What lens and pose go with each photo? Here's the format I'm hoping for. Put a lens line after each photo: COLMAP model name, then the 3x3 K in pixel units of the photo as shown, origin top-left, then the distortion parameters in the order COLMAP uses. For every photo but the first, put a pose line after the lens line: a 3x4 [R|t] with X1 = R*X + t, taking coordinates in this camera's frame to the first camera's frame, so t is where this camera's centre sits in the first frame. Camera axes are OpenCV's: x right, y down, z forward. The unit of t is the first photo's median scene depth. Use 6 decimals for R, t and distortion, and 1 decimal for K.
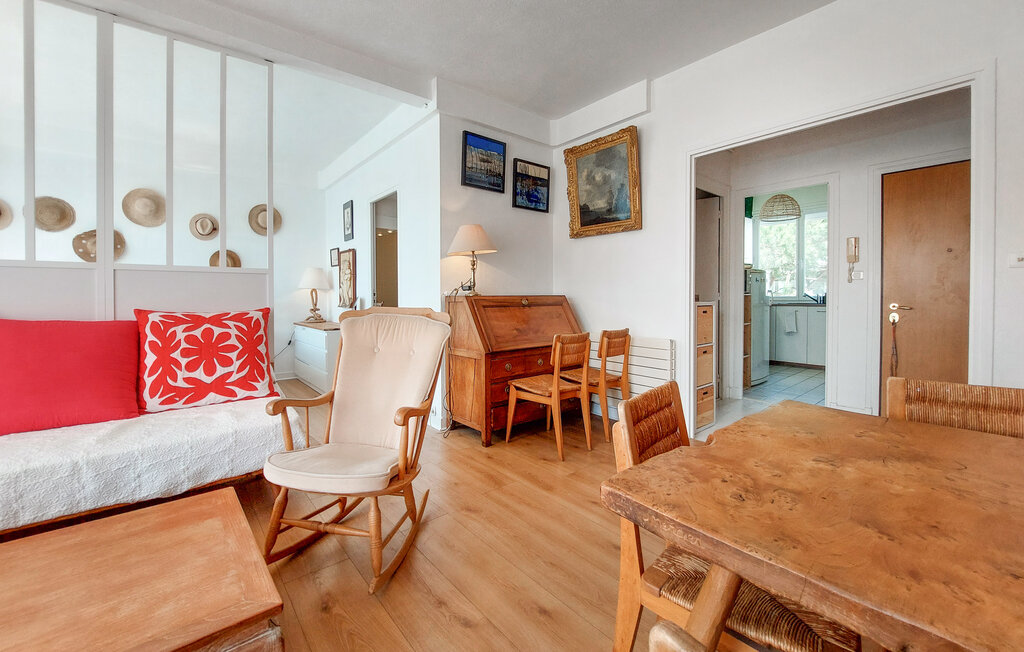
lens RADIAL K [[418.5, 0, 503.1], [0, 418.5, 306.2], [0, 0, 1]] dist [-0.025825, -0.000725]
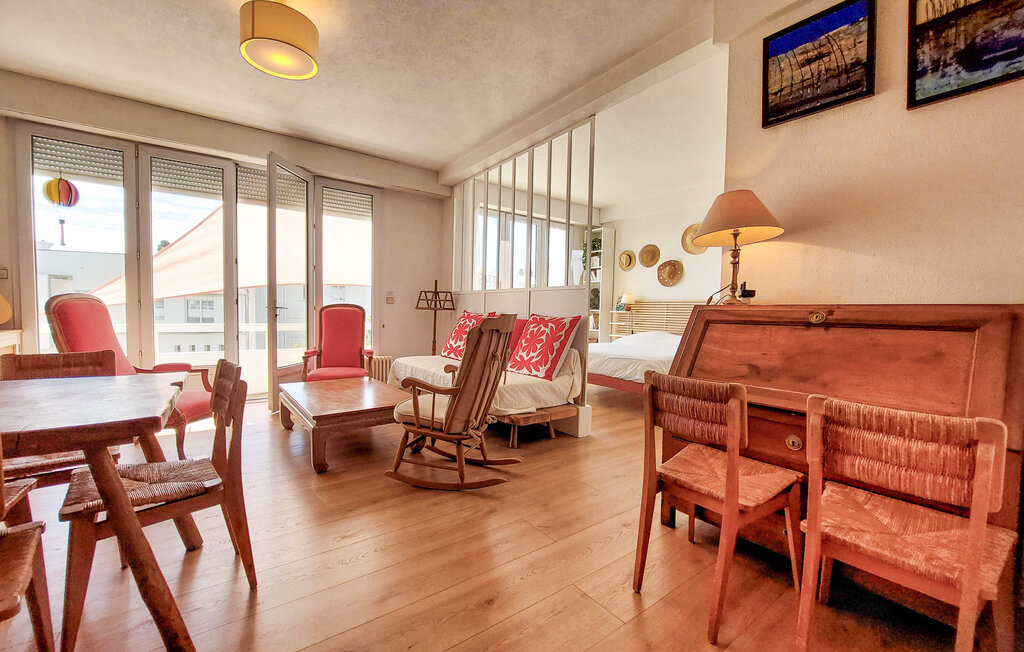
lens RADIAL K [[418.5, 0, 514.9], [0, 418.5, 335.0], [0, 0, 1]] dist [-0.025825, -0.000725]
pose [[-0.079334, 0.057193, -0.995206, 0.558911], [-0.039736, 0.997378, 0.060485, -0.004677], [0.996056, 0.044344, -0.076853, 0.688161]]
